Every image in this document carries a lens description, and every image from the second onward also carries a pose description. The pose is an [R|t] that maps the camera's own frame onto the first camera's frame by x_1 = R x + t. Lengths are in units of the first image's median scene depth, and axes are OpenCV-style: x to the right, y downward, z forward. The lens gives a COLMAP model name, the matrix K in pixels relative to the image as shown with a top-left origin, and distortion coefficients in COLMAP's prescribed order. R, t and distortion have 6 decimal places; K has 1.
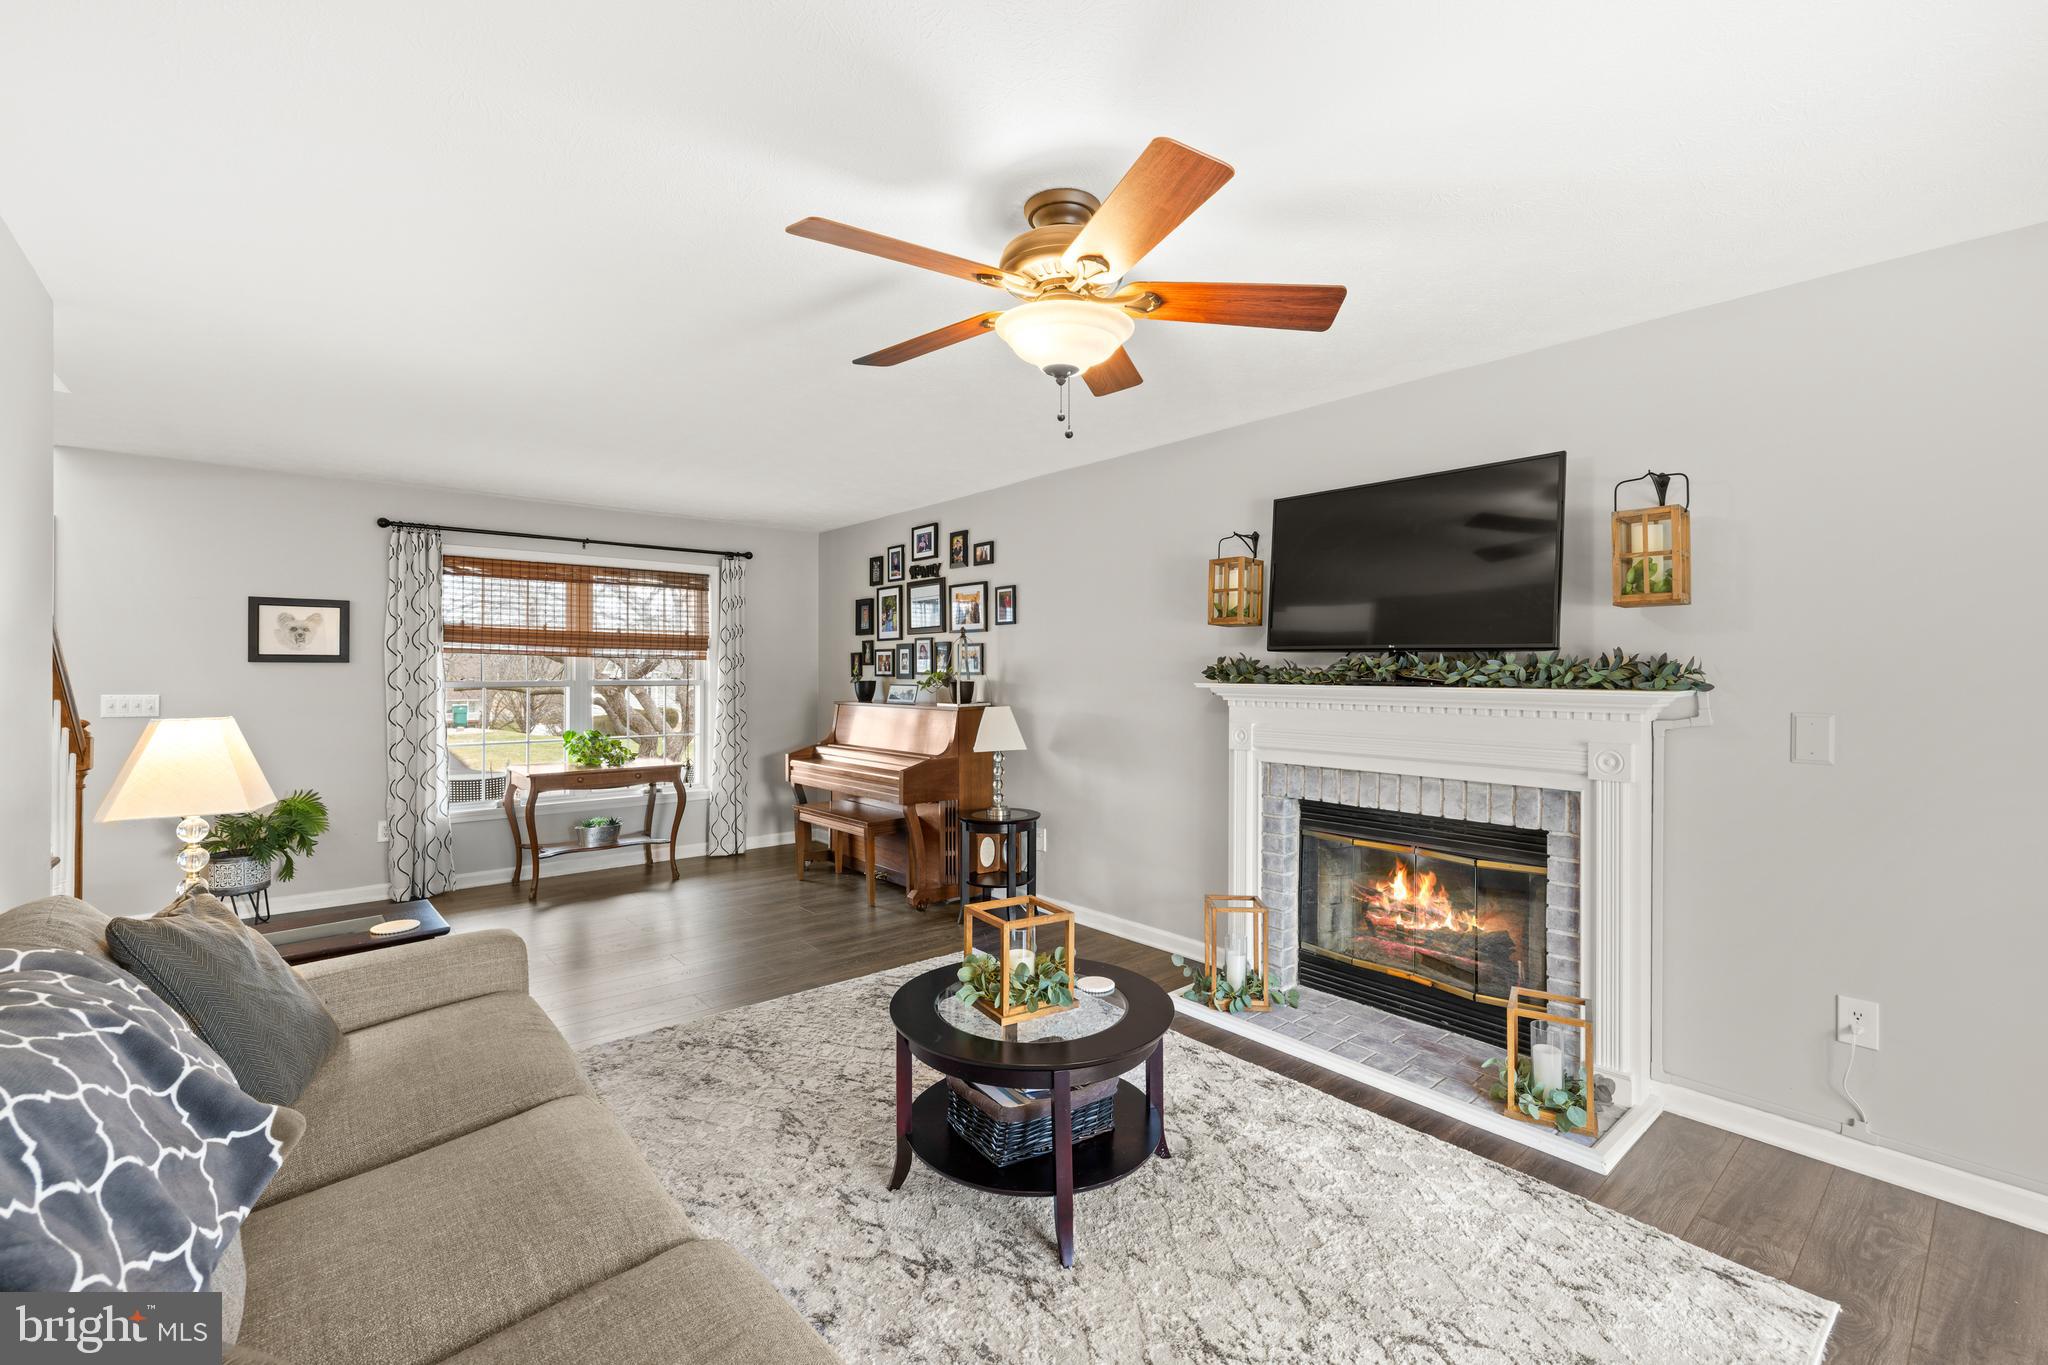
lens RADIAL K [[870.1, 0, 1026.5], [0, 870.1, 671.2], [0, 0, 1]] dist [0.001915, 0.000323]
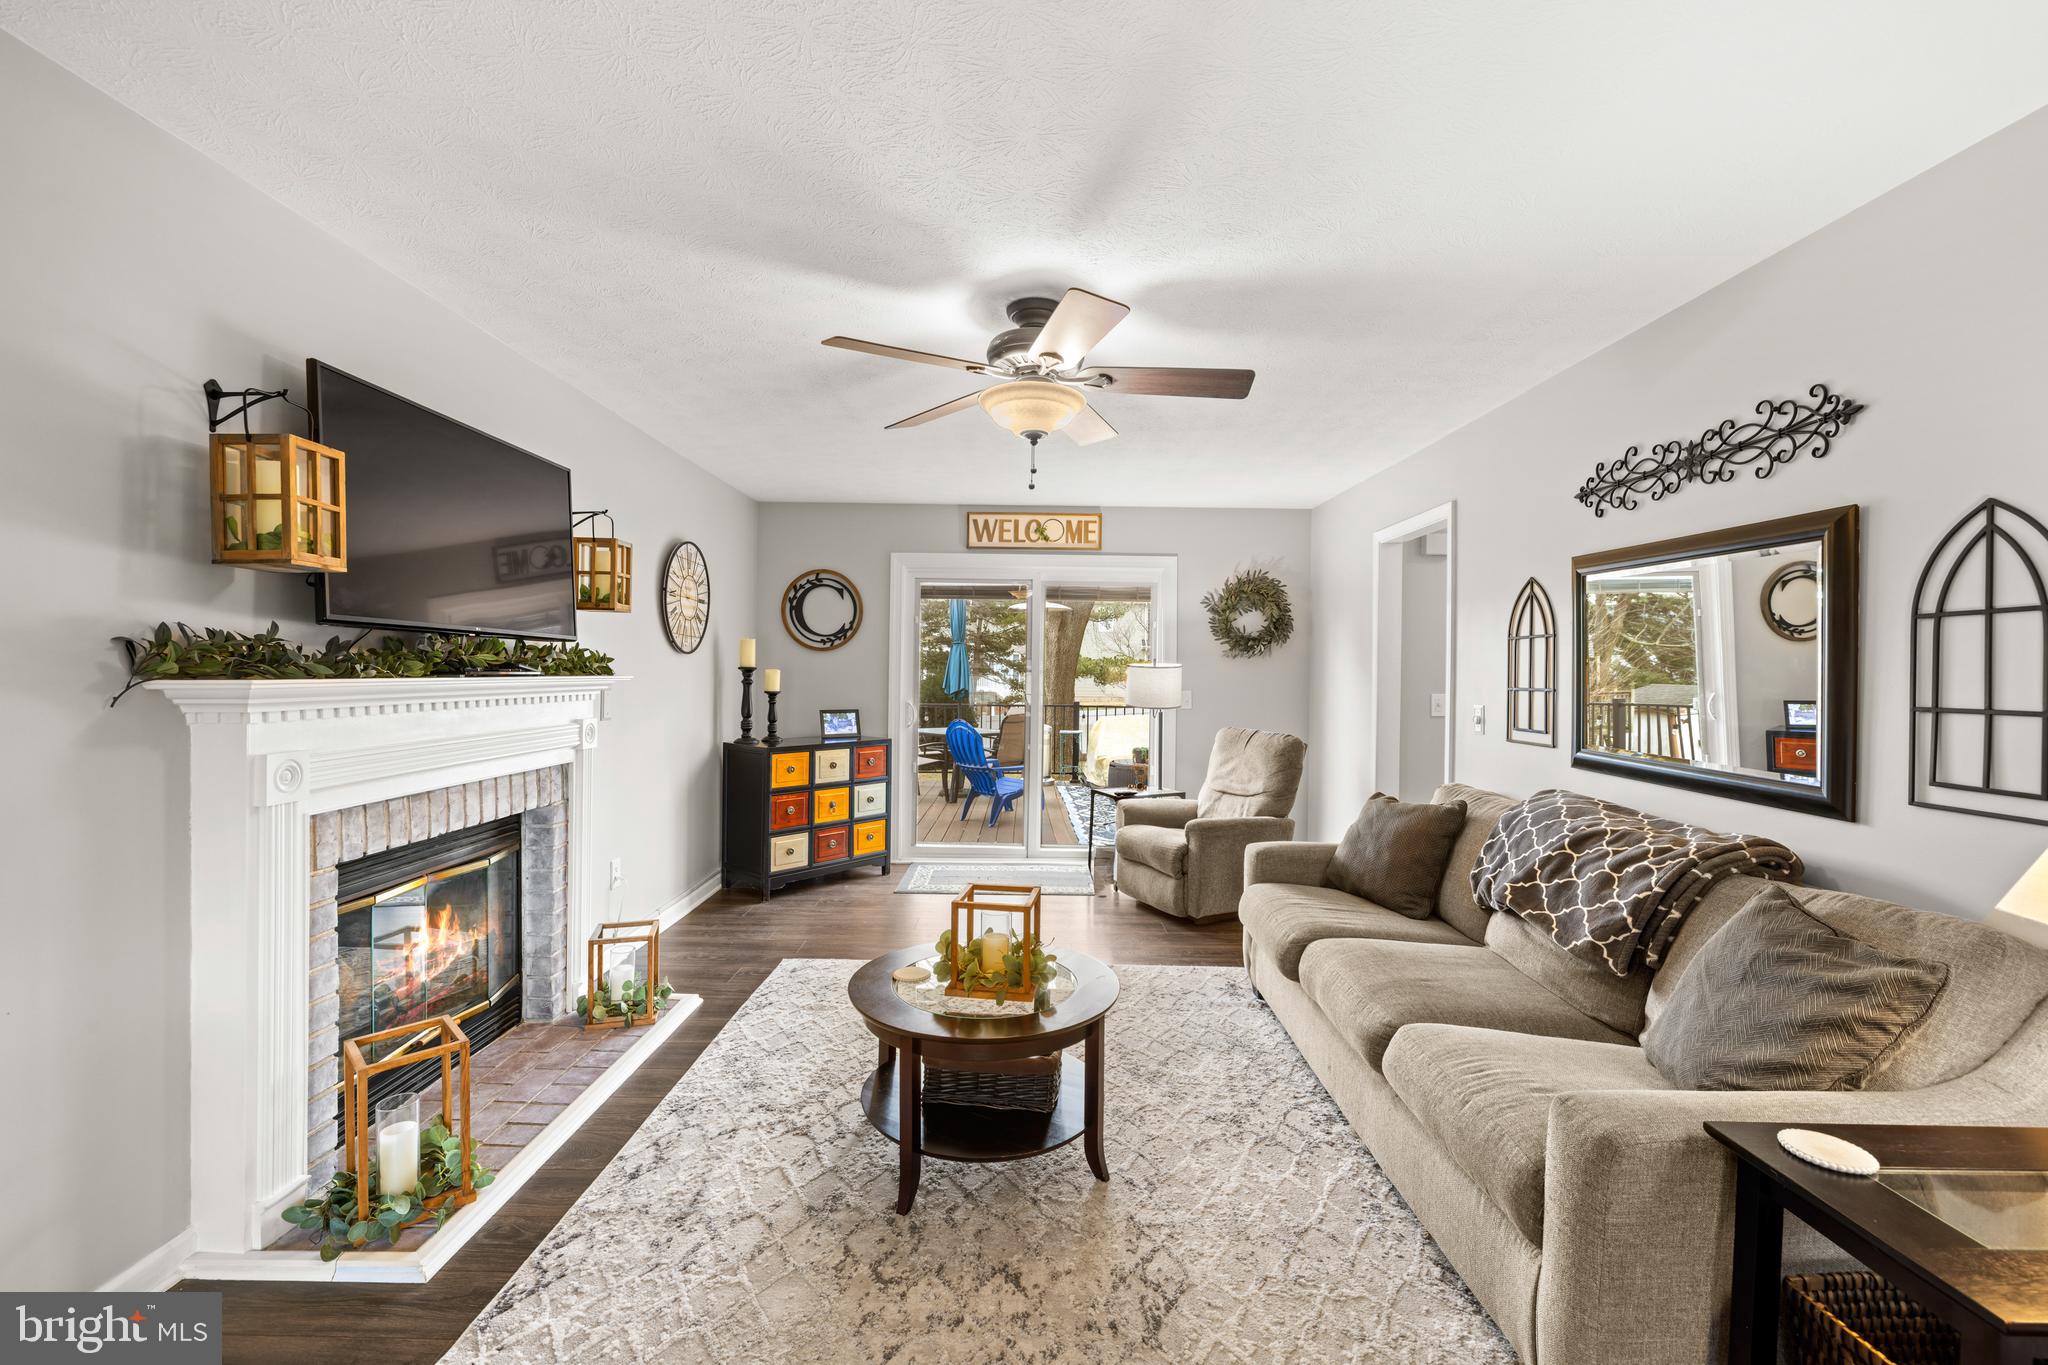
lens RADIAL K [[863.3, 0, 1023.9], [0, 863.3, 668.9], [0, 0, 1]] dist [0.001095, 0.000234]
pose [[-0.758701, -0.011523, 0.651337, -0.445656], [-0.012916, 0.999913, 0.002645, 0.000695], [-0.651311, -0.006406, -0.758784, 1.116483]]
